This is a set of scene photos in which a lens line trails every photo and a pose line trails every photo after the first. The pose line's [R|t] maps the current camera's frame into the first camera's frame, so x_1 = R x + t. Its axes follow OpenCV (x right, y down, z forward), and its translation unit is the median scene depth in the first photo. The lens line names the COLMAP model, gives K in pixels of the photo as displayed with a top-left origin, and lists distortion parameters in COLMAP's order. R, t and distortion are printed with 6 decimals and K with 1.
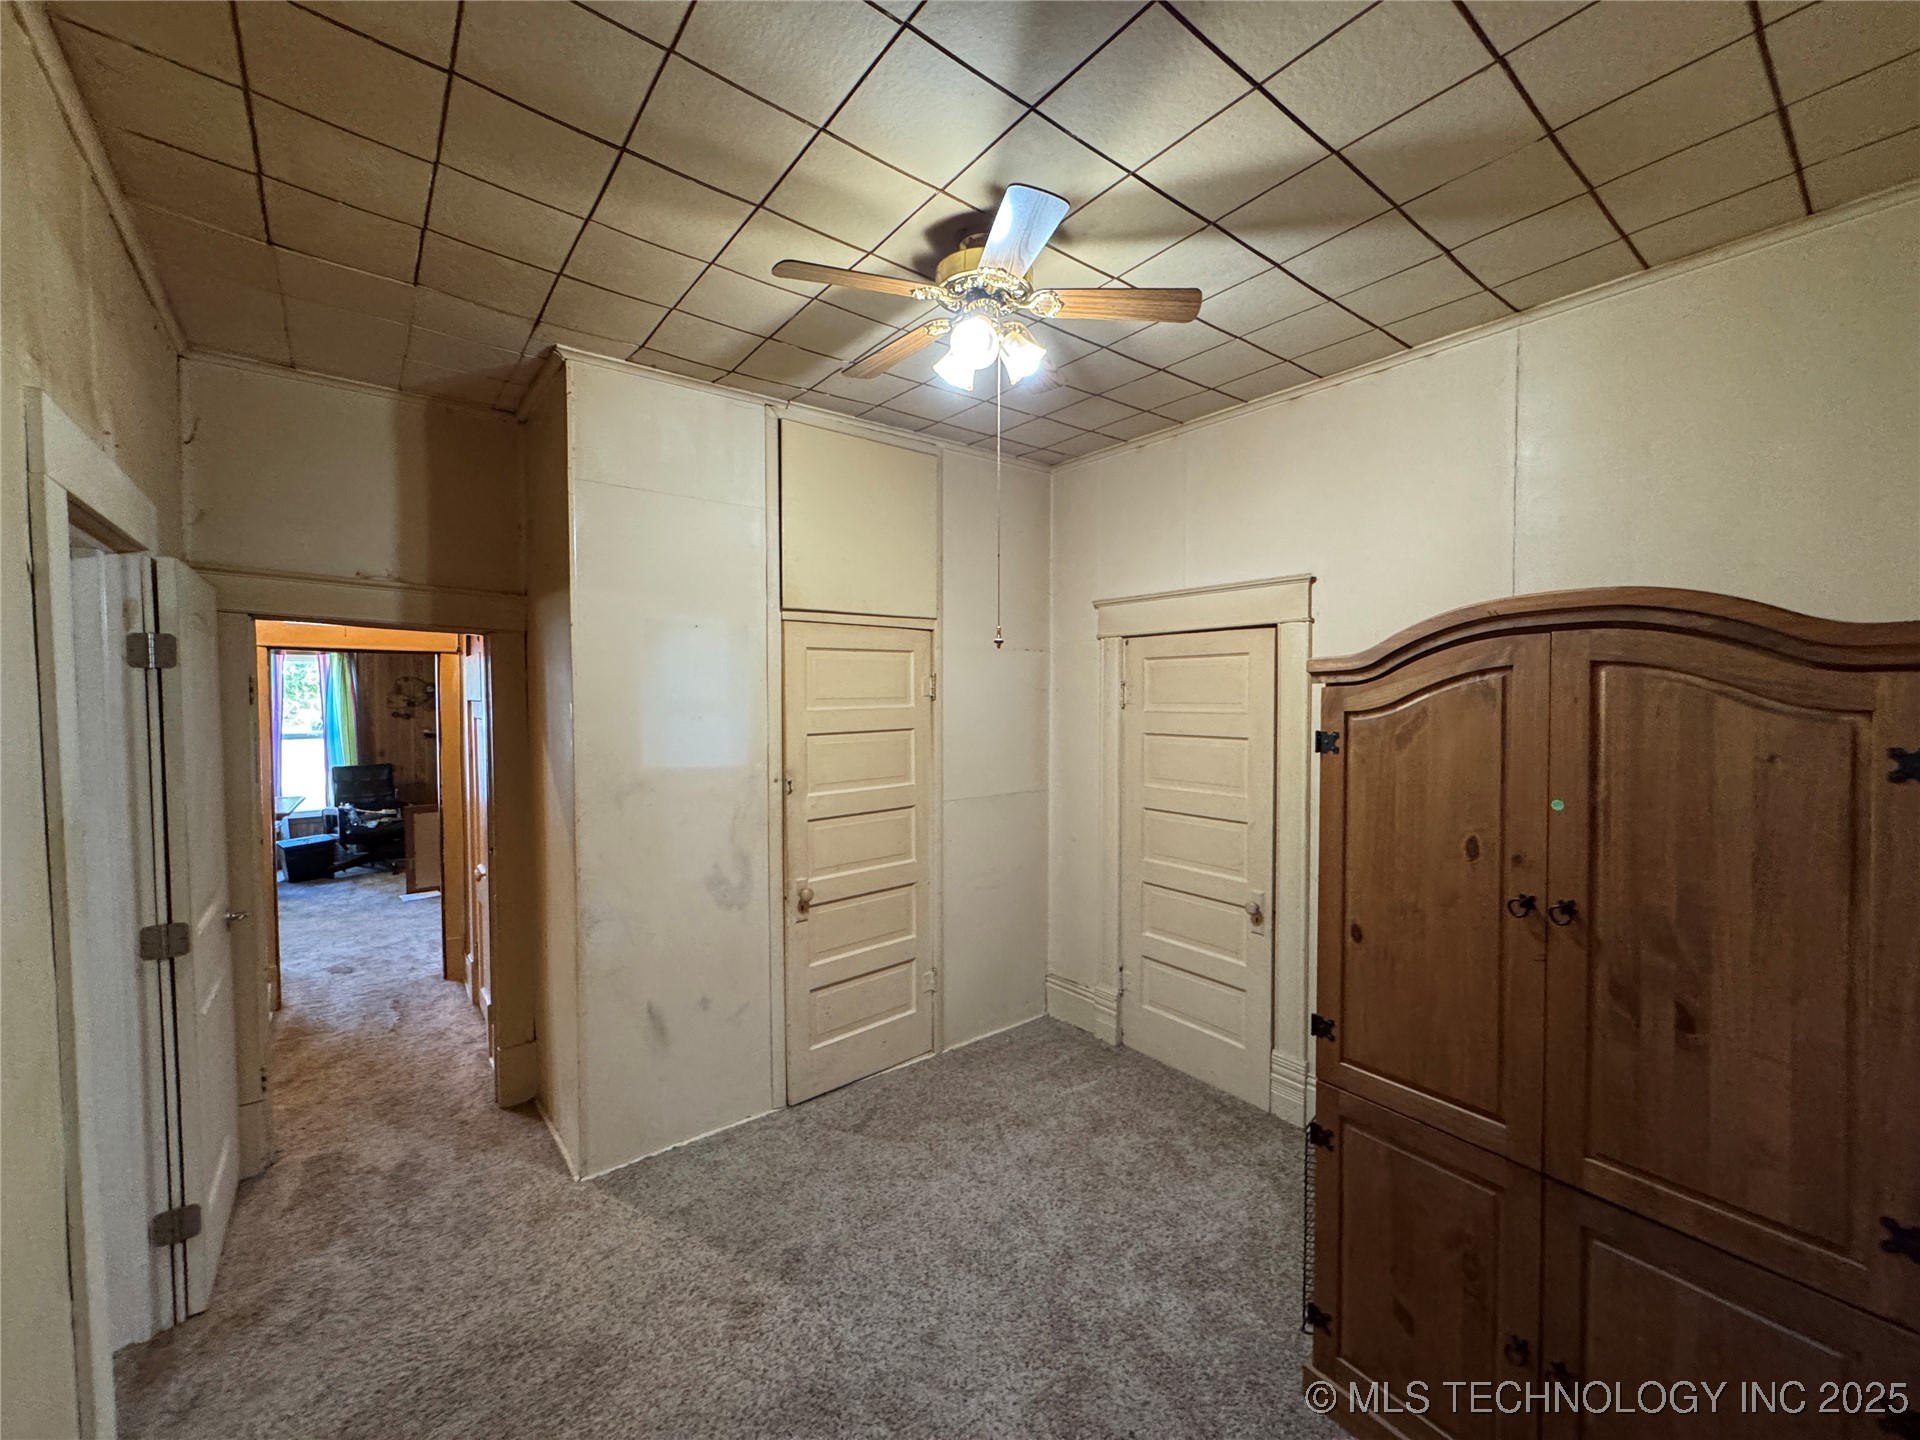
lens RADIAL K [[767.5, 0, 966.9], [0, 767.5, 717.1], [0, 0, 1]] dist [-0.002919, 0.000990]
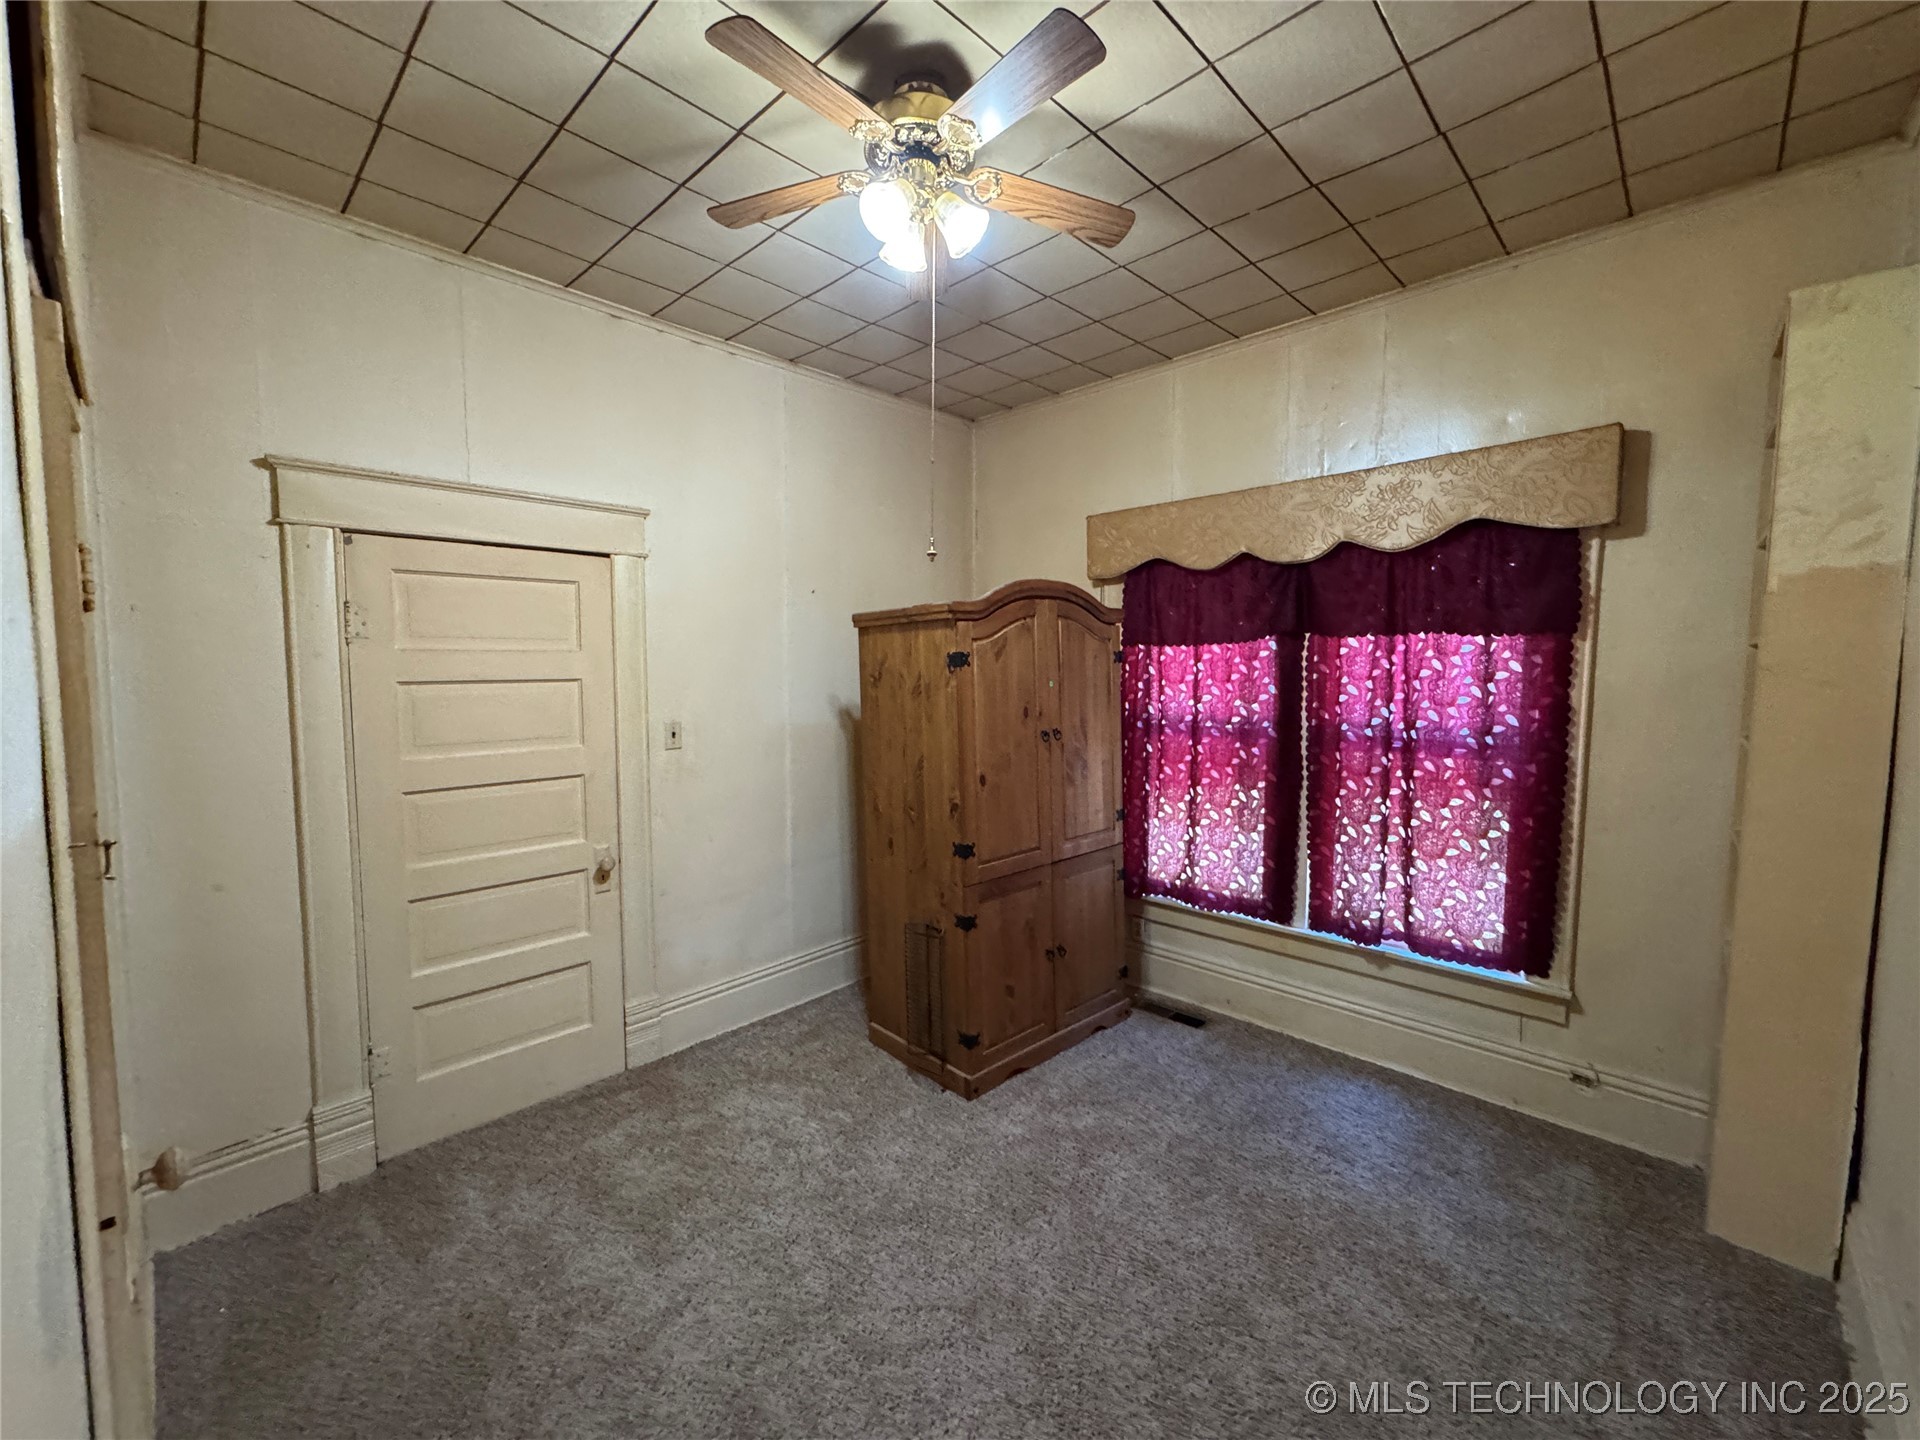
lens RADIAL K [[767.5, 0, 958.3], [0, 767.5, 715.2], [0, 0, 1]] dist [-0.002919, 0.000990]
pose [[-0.128323, -0.065779, 0.989548, -0.583570], [0.032327, 0.996990, 0.070466, 0.021161], [-0.991205, 0.041032, -0.125811, 0.704456]]
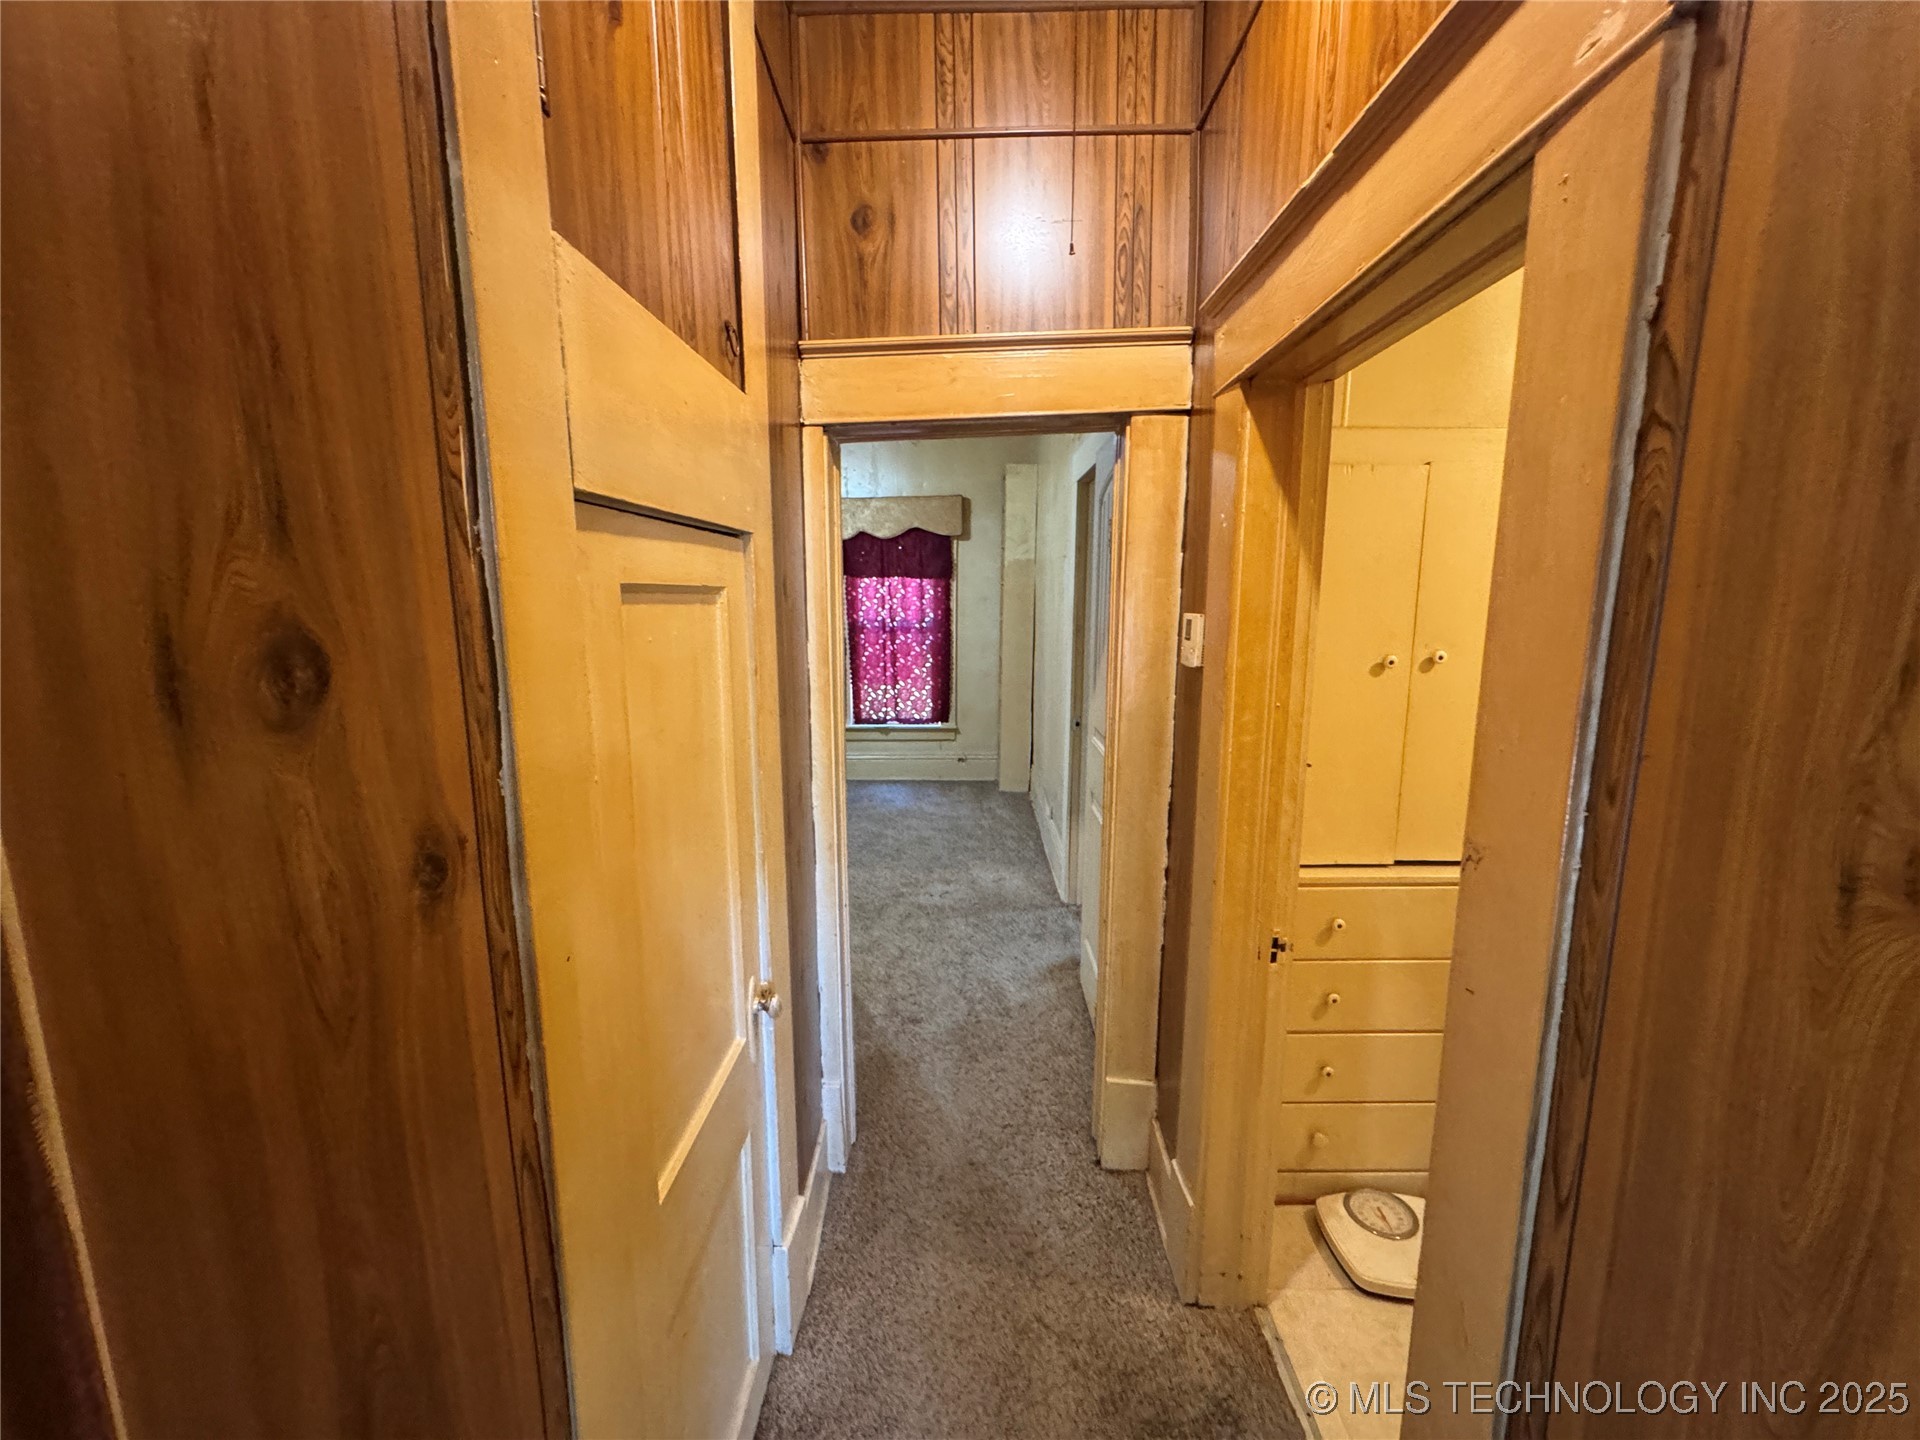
lens RADIAL K [[767.5, 0, 966.5], [0, 767.5, 718.2], [0, 0, 1]] dist [-0.002919, 0.000990]
pose [[-0.778917, -0.098873, 0.619284, -1.020667], [0.022045, 0.982566, 0.184600, 0.006725], [-0.626740, 0.157440, -0.763158, 1.310403]]
